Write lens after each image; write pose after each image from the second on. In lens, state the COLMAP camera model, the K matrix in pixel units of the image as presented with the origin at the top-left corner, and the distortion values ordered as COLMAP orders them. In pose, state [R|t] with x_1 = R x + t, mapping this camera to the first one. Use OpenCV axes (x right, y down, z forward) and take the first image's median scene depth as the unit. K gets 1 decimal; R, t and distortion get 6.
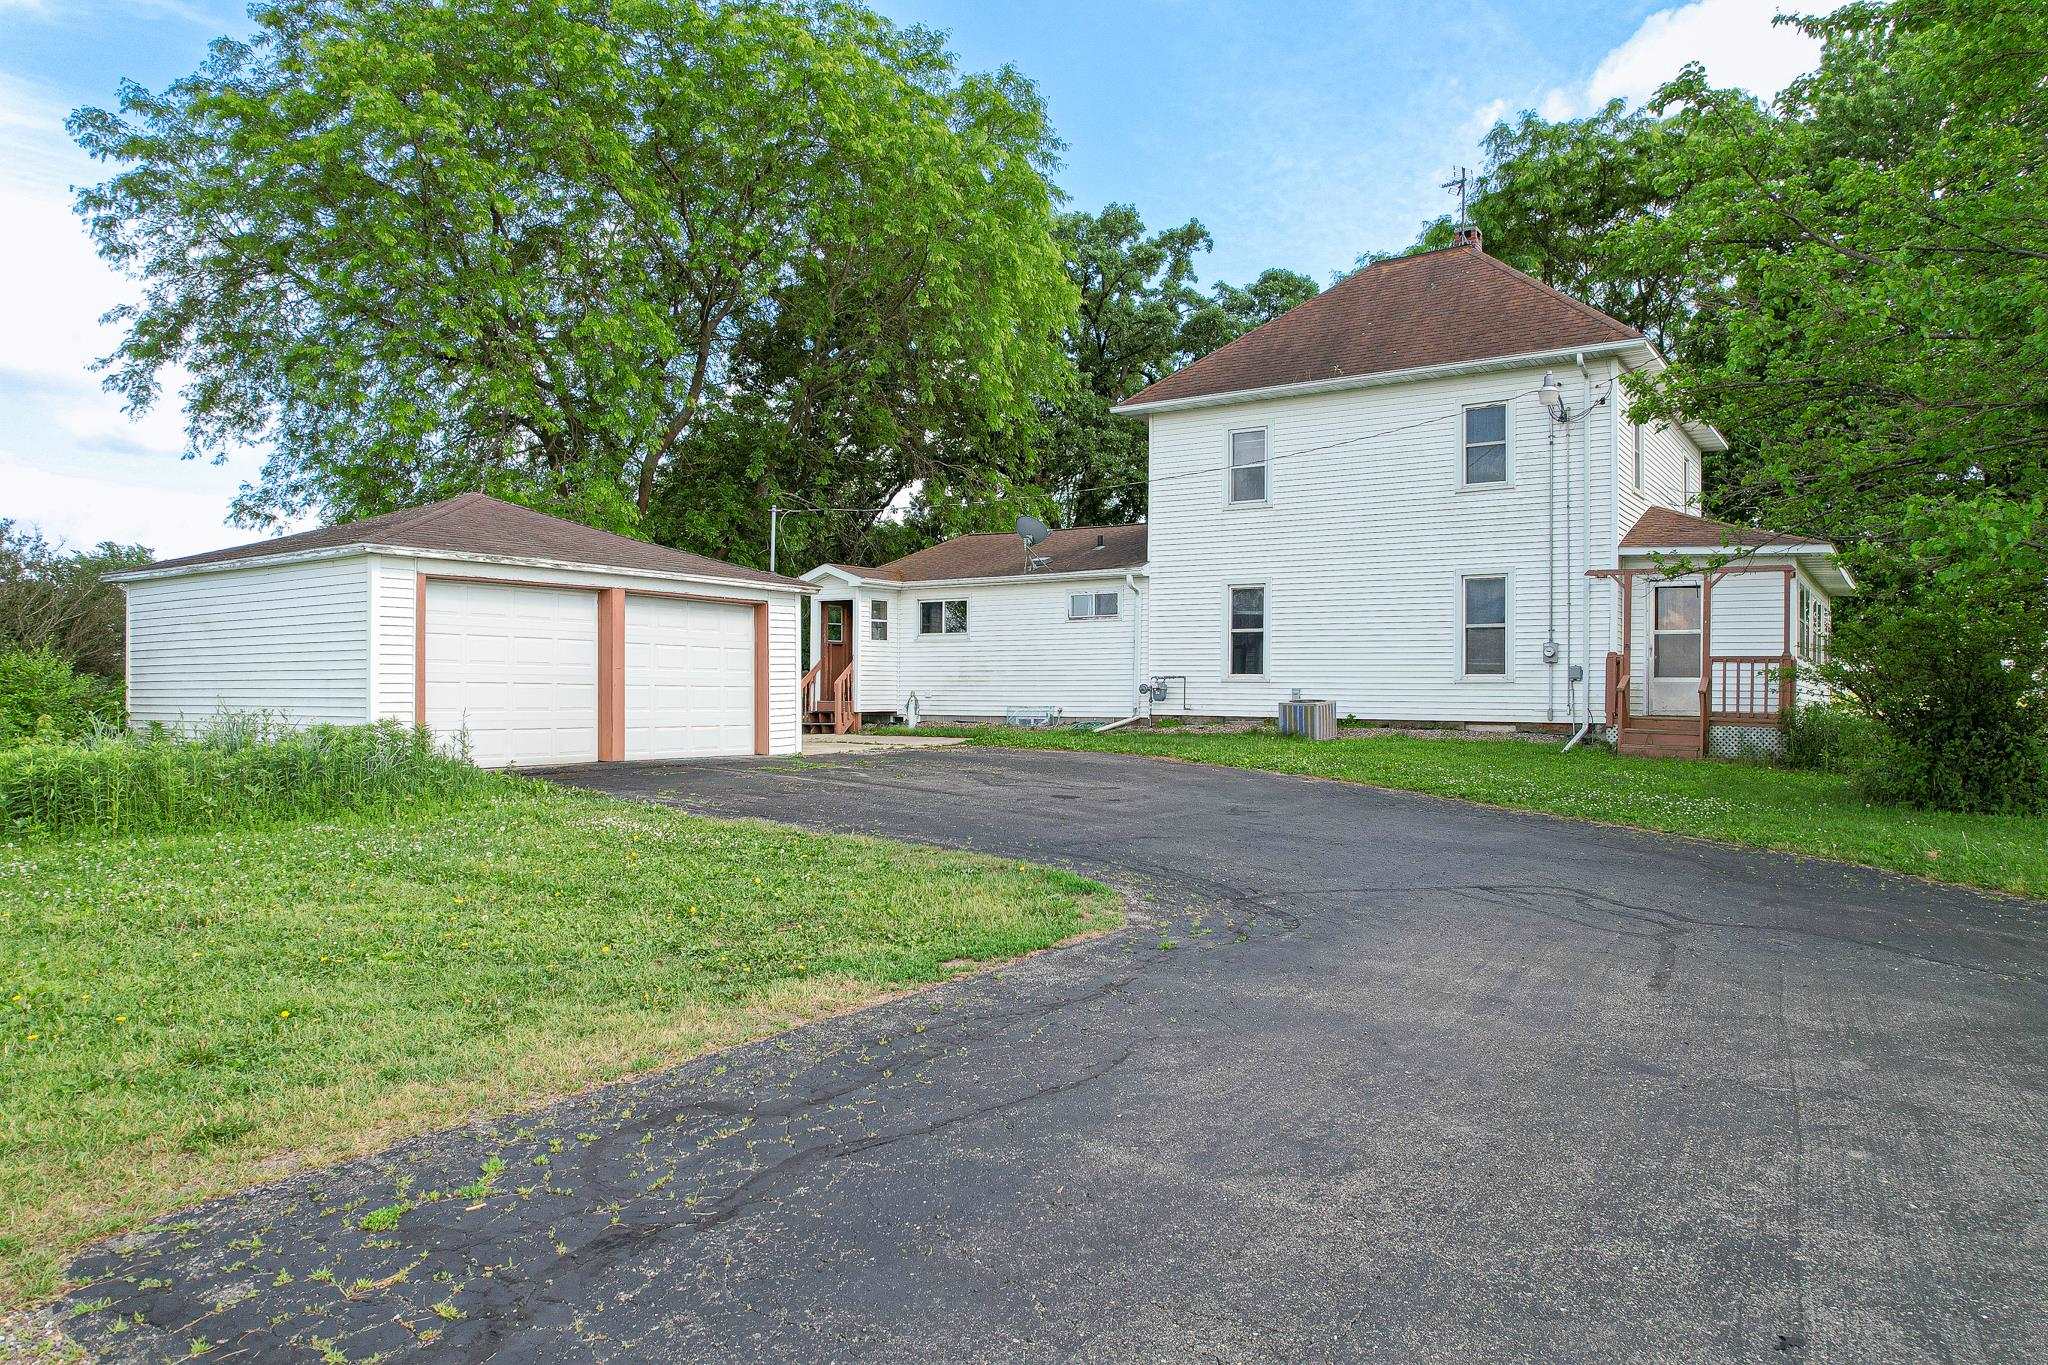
lens RADIAL K [[1293.9, 0, 1024.0], [0, 1293.9, 682.5], [0, 0, 1]] dist [-0.038858, -0.001811]
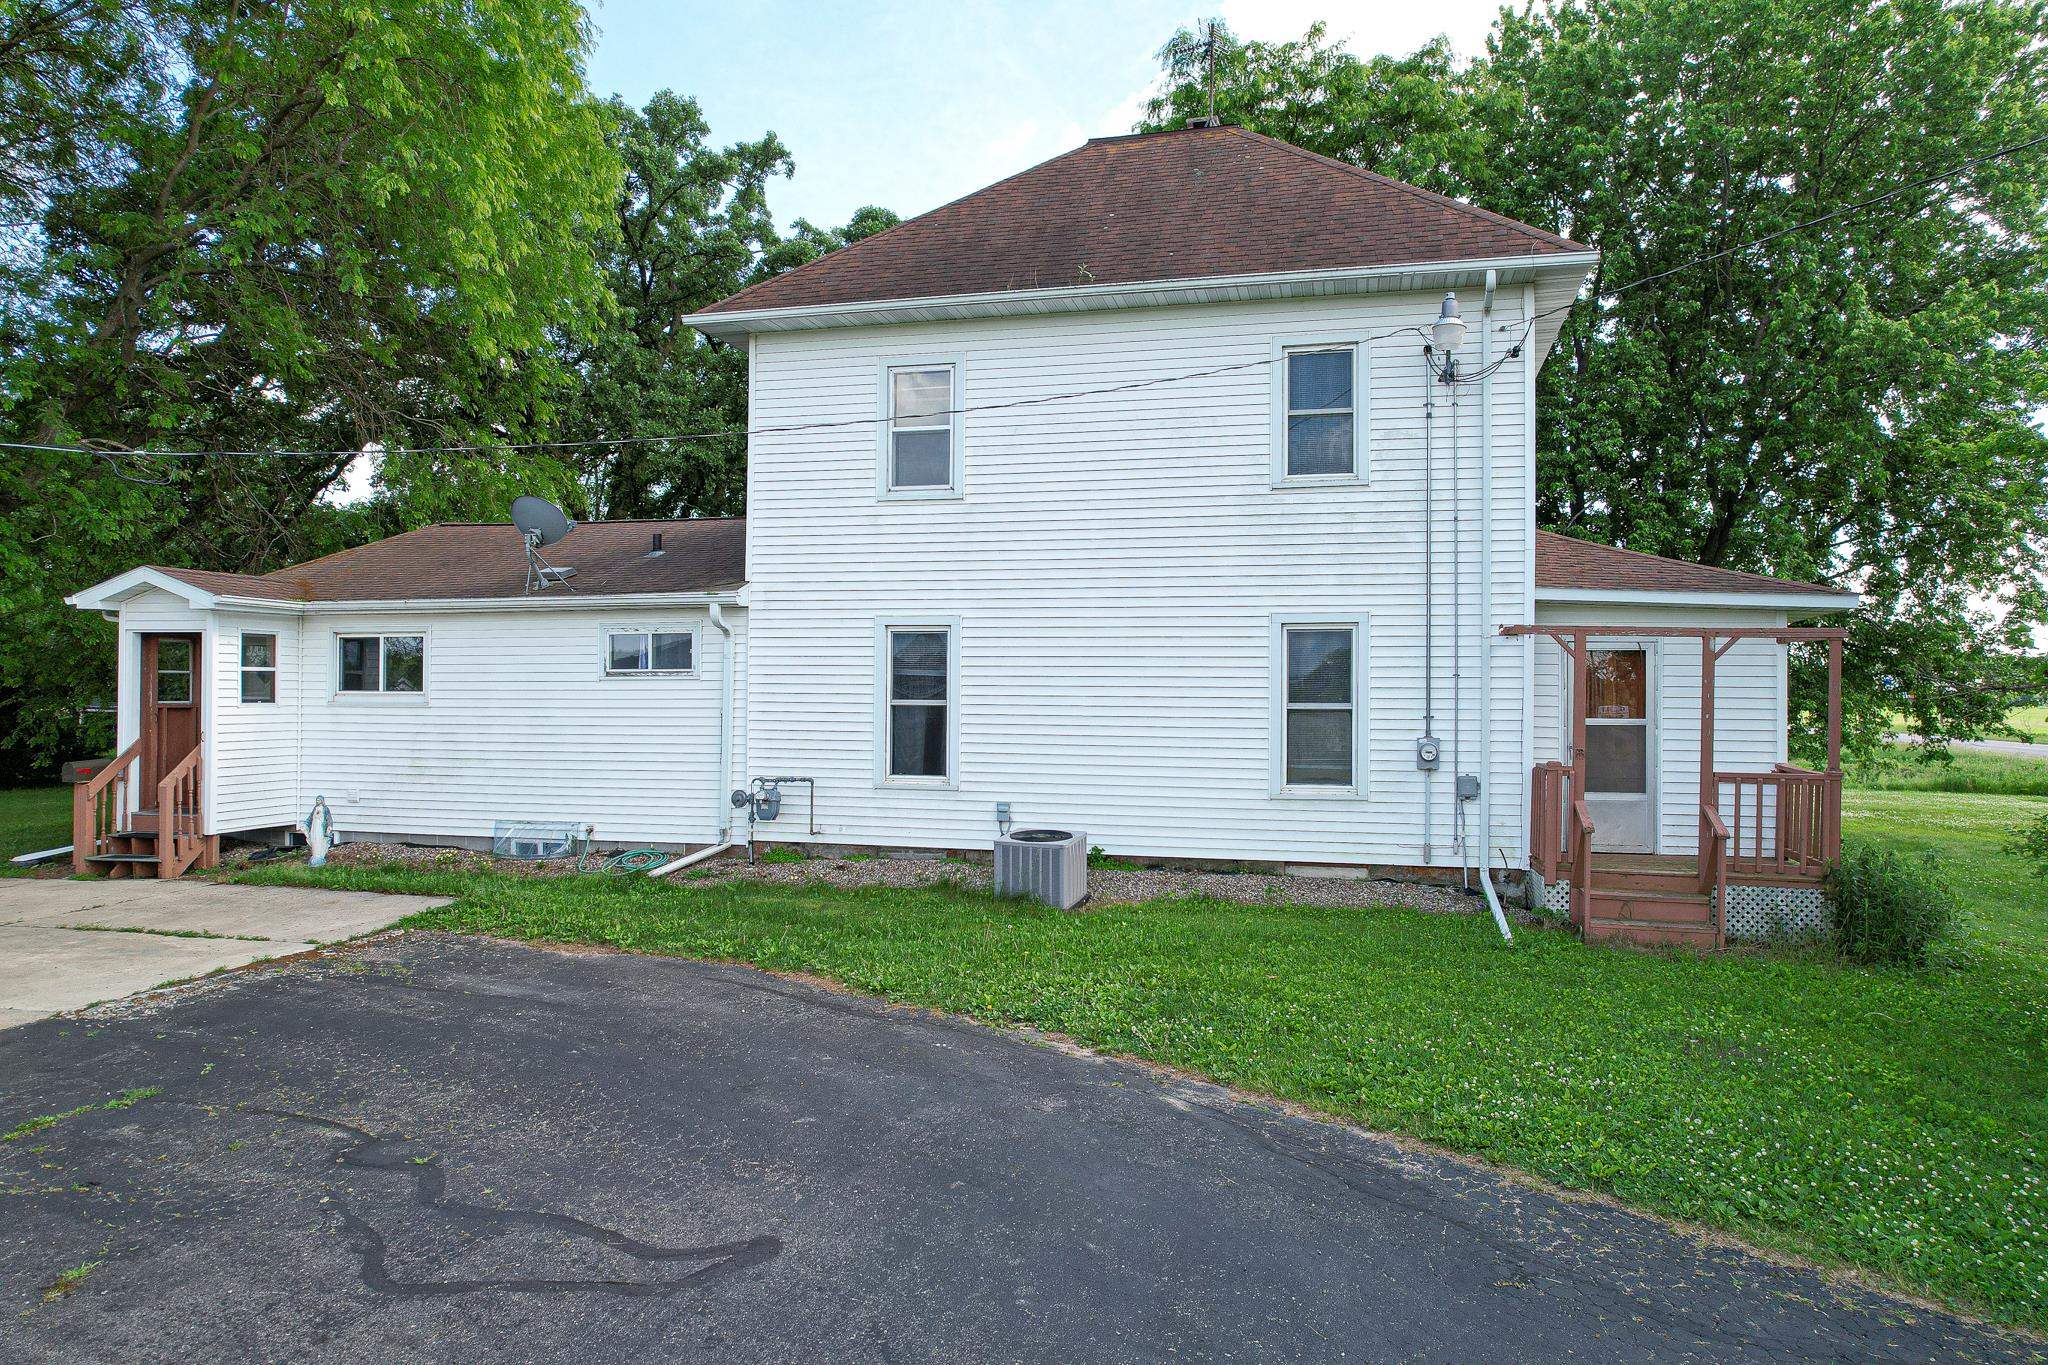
lens RADIAL K [[1302.9, 0, 1029.1], [0, 1302.9, 685.0], [0, 0, 1]] dist [-0.077796, 0.074679]
pose [[0.935946, 0.001358, 0.352141, 0.008111], [-0.000984, 0.999999, -0.001240, -0.044636], [-0.352142, 0.000814, 0.935946, 0.391352]]
